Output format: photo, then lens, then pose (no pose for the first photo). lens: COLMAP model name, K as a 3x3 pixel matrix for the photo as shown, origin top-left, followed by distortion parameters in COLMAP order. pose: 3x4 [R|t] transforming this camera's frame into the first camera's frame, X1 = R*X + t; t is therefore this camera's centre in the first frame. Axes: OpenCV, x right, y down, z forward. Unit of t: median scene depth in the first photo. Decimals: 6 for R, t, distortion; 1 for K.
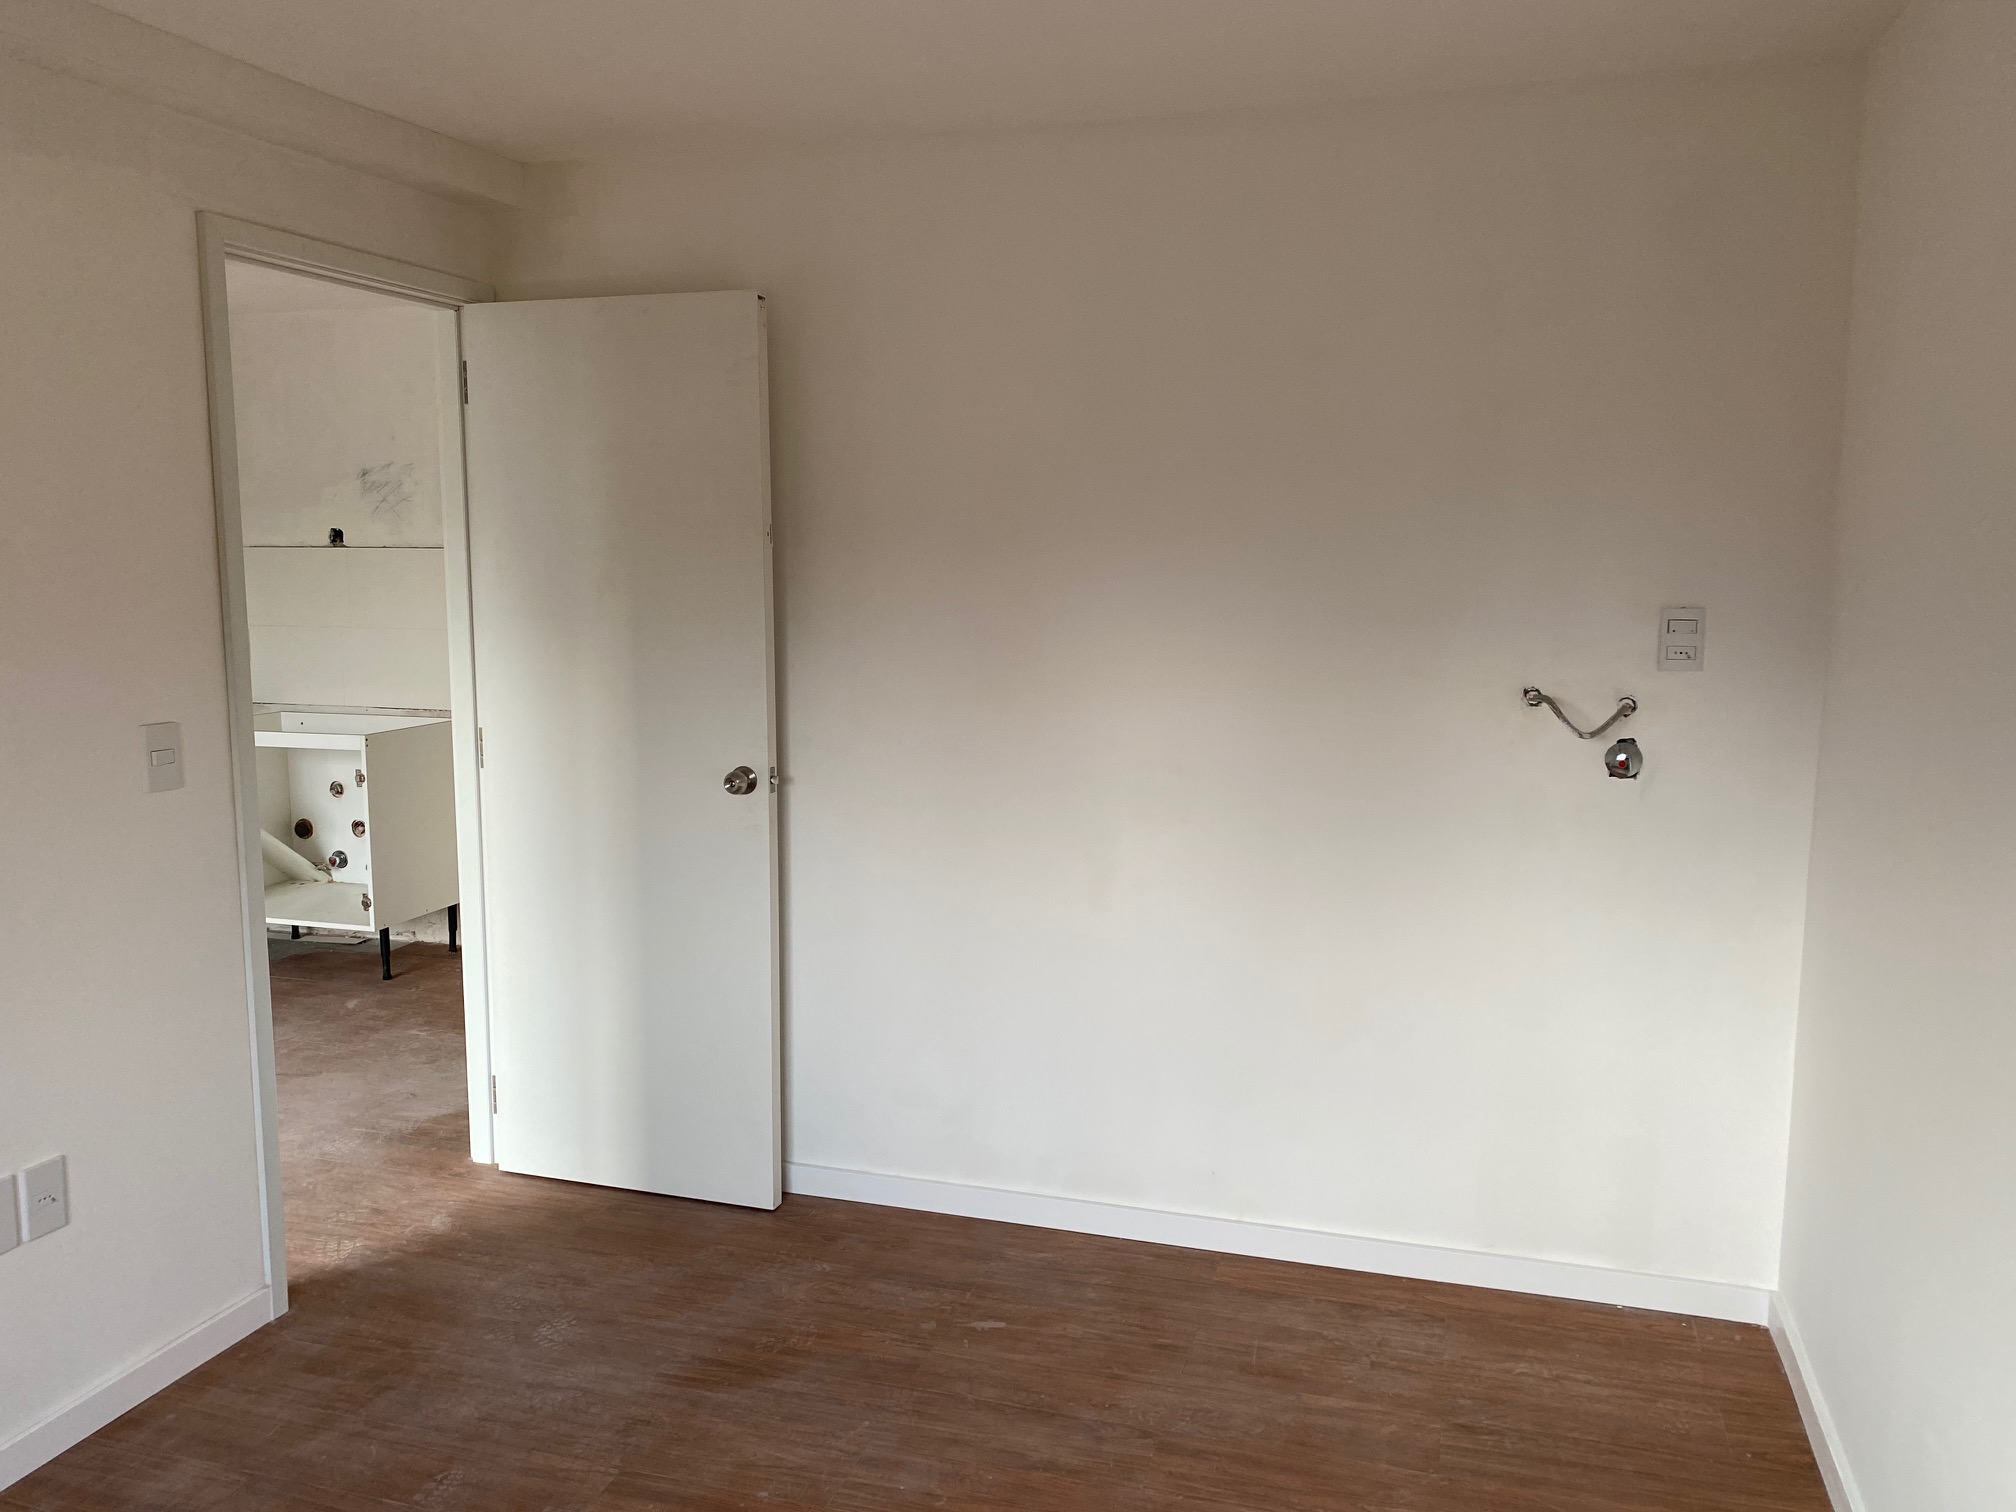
lens RADIAL K [[1574.7, 0, 1007.1], [0, 1574.7, 732.4], [0, 0, 1]] dist [0.097486, -0.180433]
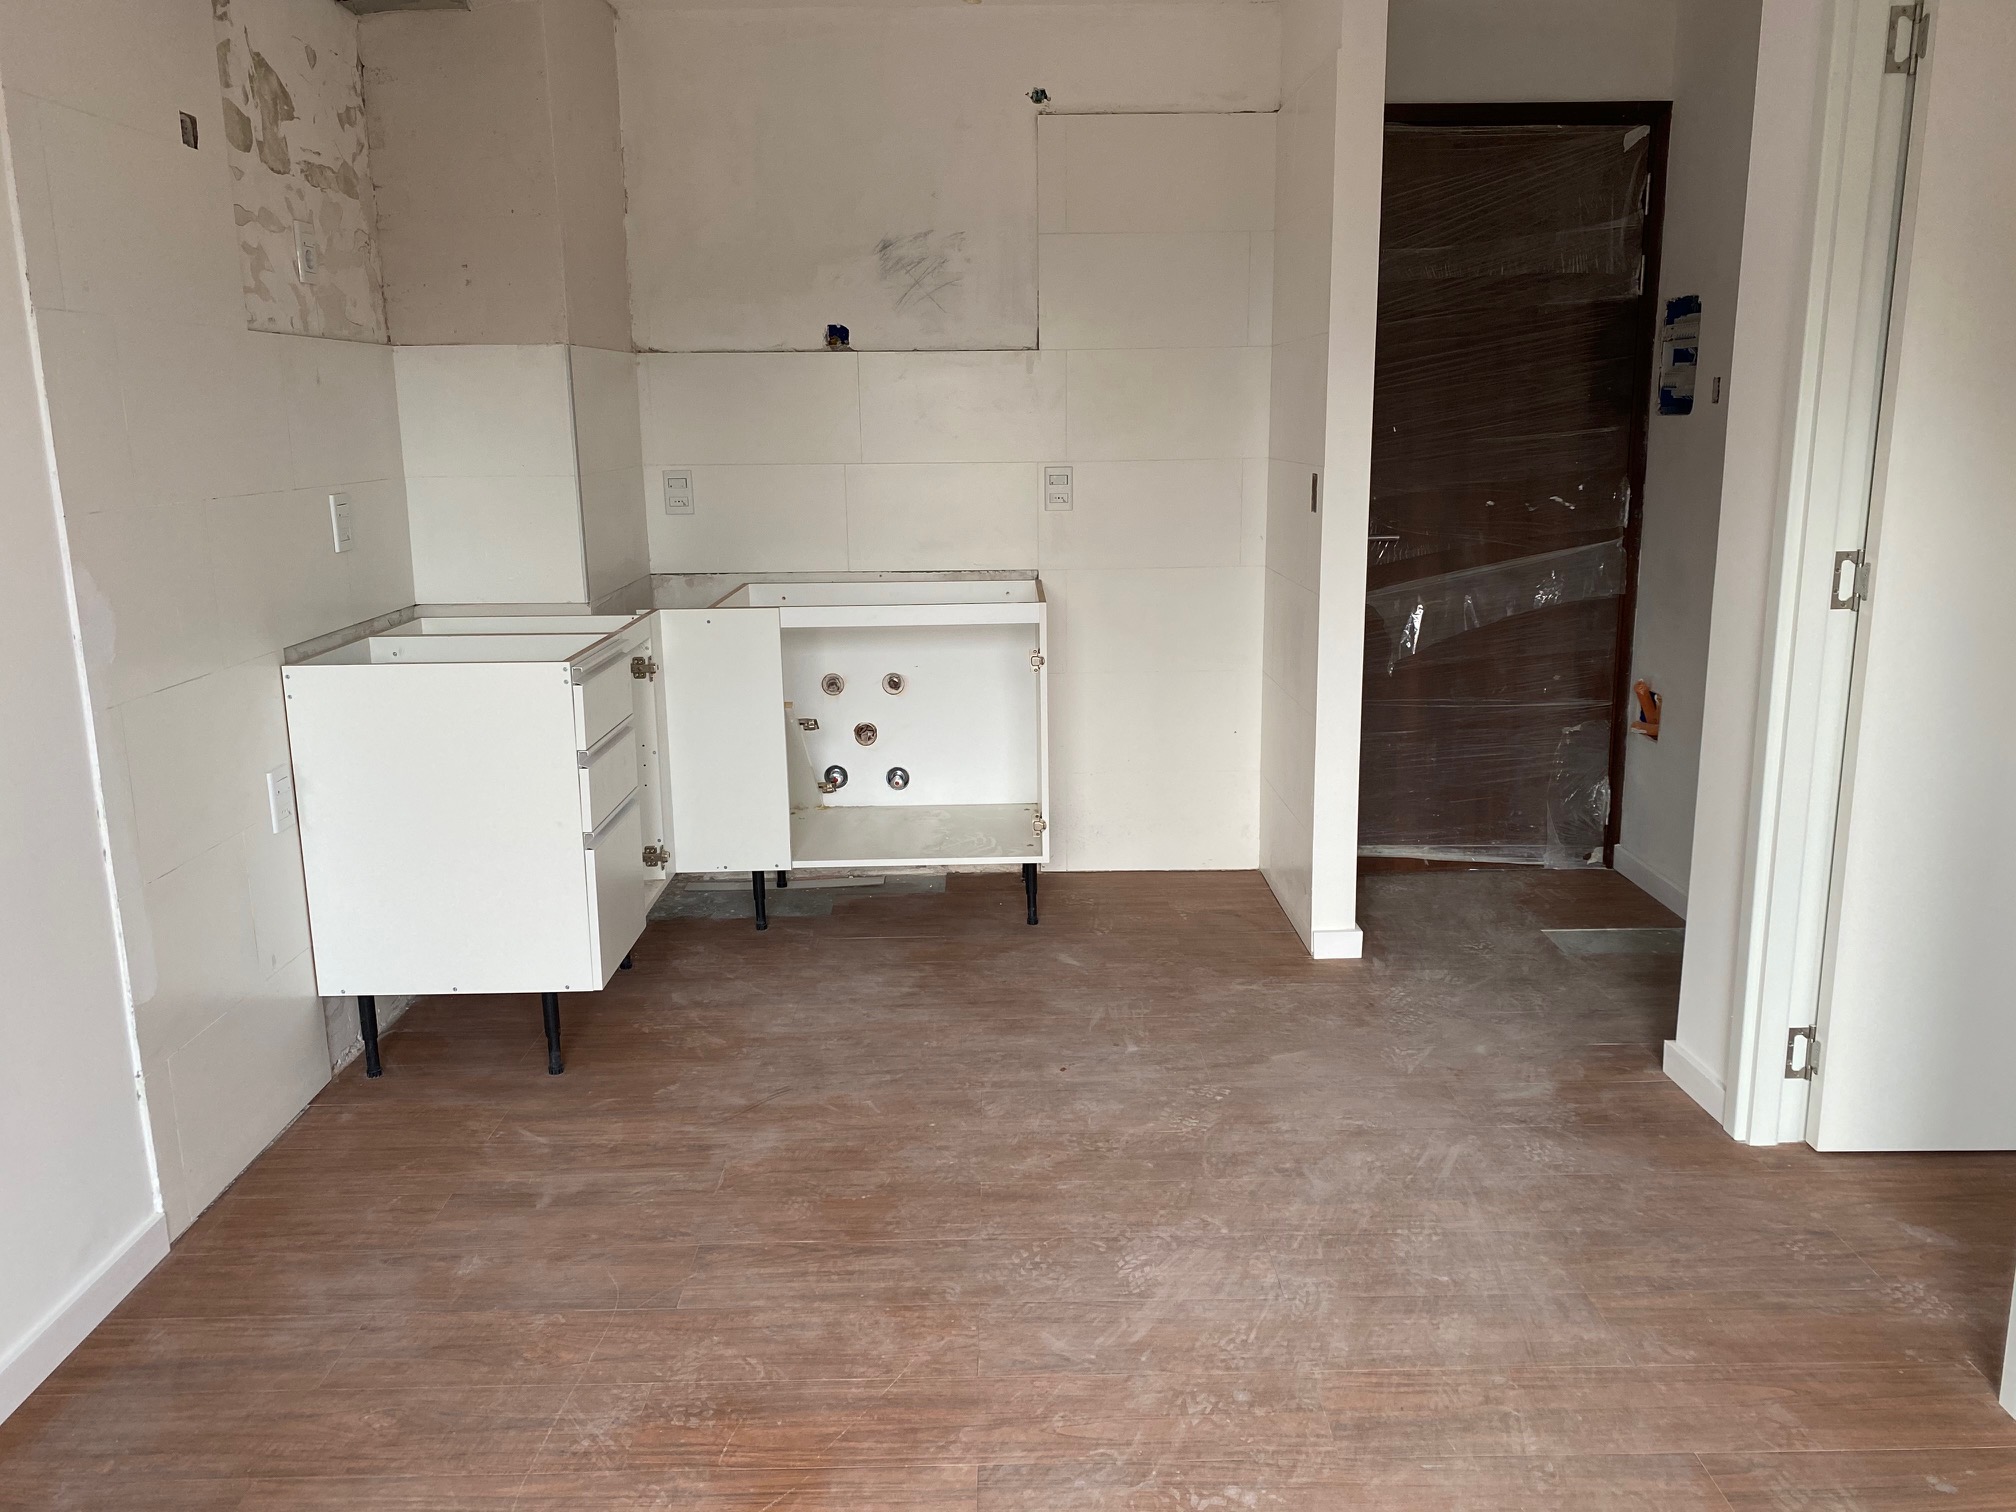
lens RADIAL K [[1574.7, 0, 1007.1], [0, 1574.7, 732.4], [0, 0, 1]] dist [0.097486, -0.180433]
pose [[0.955799, -0.073350, 0.284725, -0.577476], [0.052398, 0.995374, 0.080529, 0.003050], [-0.289314, -0.062050, 0.955221, 0.280333]]
